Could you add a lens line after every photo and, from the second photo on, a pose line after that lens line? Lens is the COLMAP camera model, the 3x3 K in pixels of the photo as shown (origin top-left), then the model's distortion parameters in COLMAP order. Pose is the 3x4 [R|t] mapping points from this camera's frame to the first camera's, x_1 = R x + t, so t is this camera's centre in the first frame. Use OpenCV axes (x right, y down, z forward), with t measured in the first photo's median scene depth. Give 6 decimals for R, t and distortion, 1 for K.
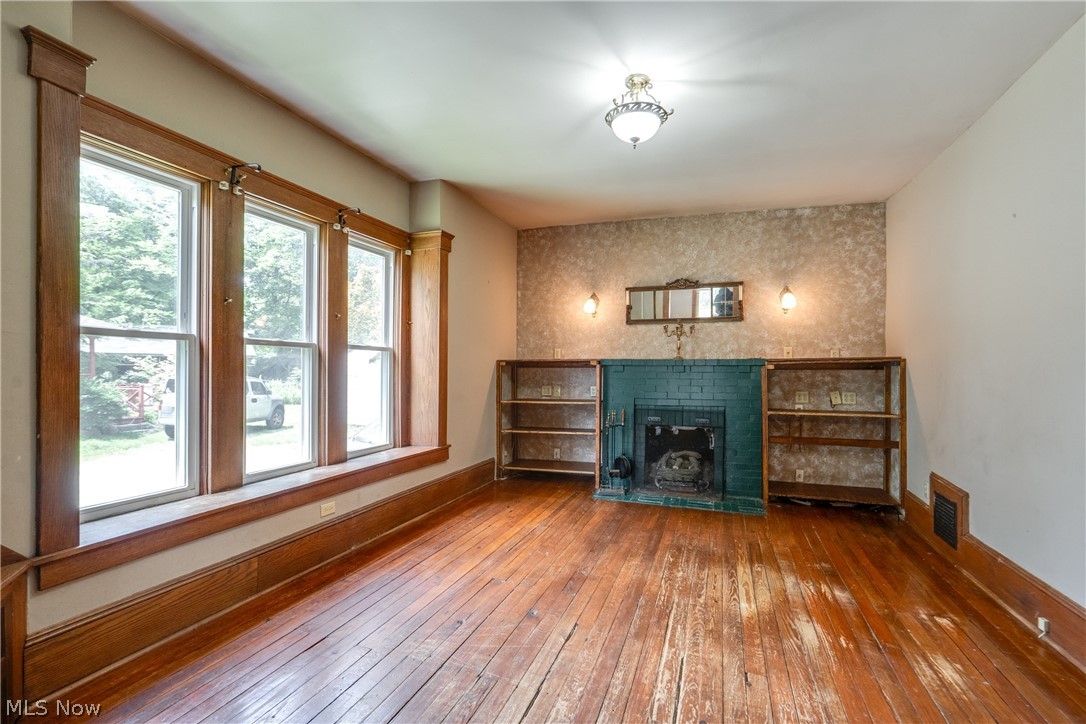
lens RADIAL K [[511.0, 0, 551.6], [0, 511.0, 371.2], [0, 0, 1]] dist [-0.003489, 0.001265]
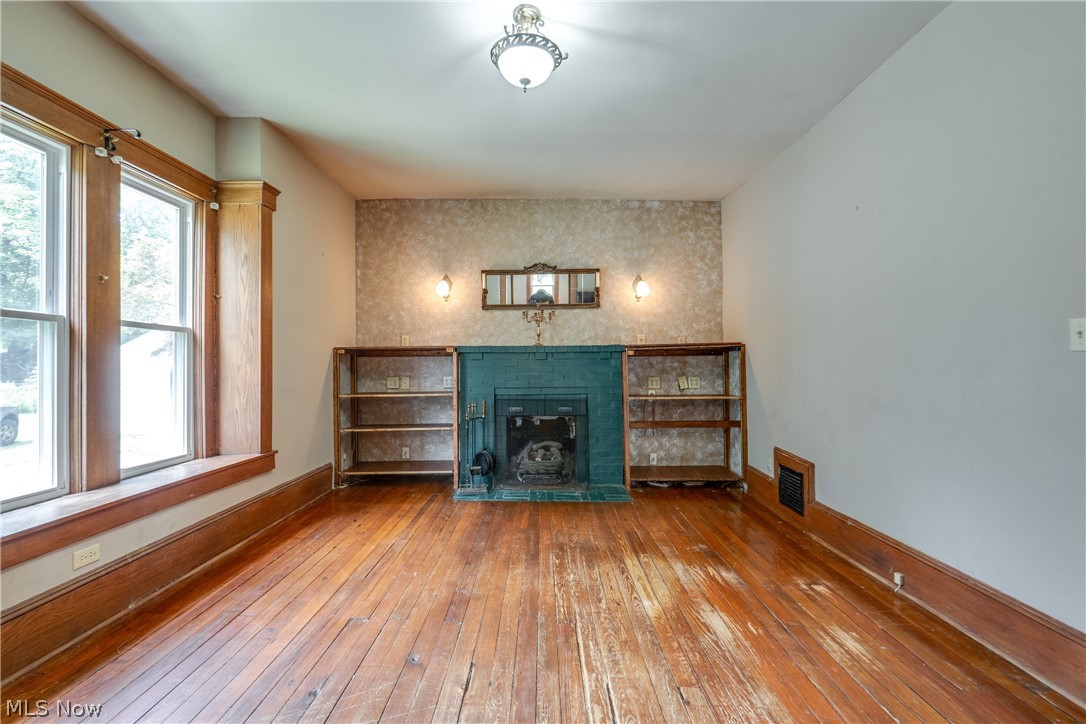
lens RADIAL K [[502.7, 0, 545.8], [0, 502.7, 362.1], [0, 0, 1]] dist [-0.004576, 0.001157]
pose [[0.947279, -0.008807, 0.320289, -0.066759], [0.012458, 0.999879, -0.009350, 0.024458], [-0.320167, 0.012847, 0.947274, 0.160116]]
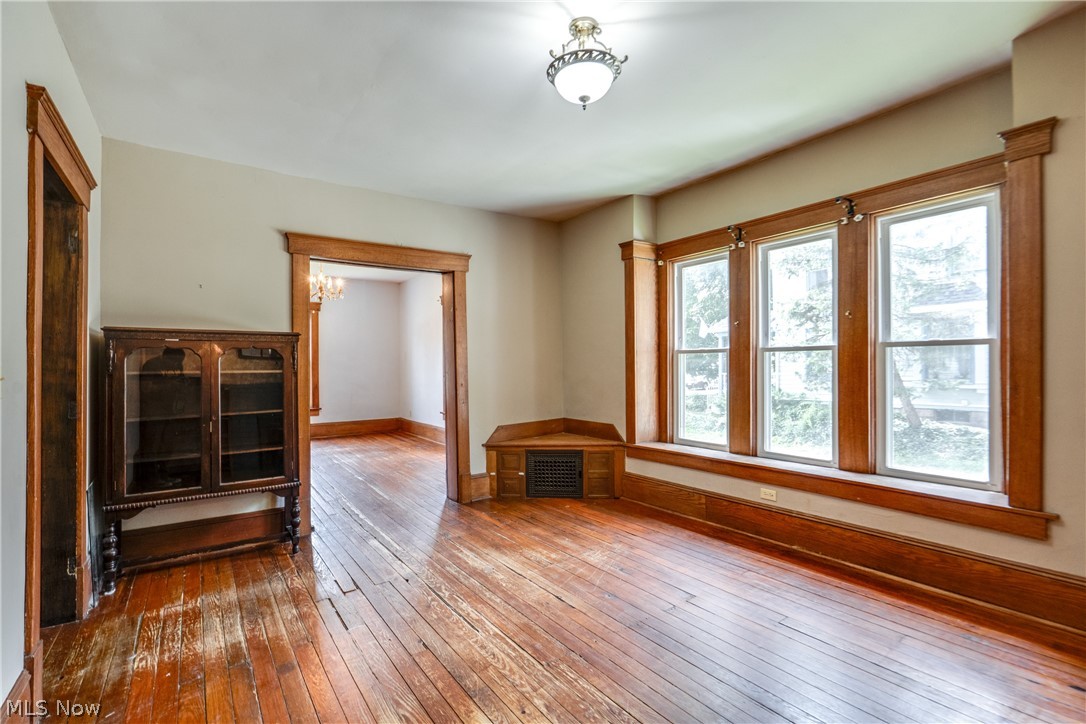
lens RADIAL K [[502.7, 0, 545.8], [0, 502.7, 362.1], [0, 0, 1]] dist [-0.004576, 0.001157]
pose [[-0.593766, -0.002660, -0.804633, 0.710180], [0.007150, 0.999938, -0.008582, -0.017710], [0.804606, -0.010849, -0.593710, 1.190074]]
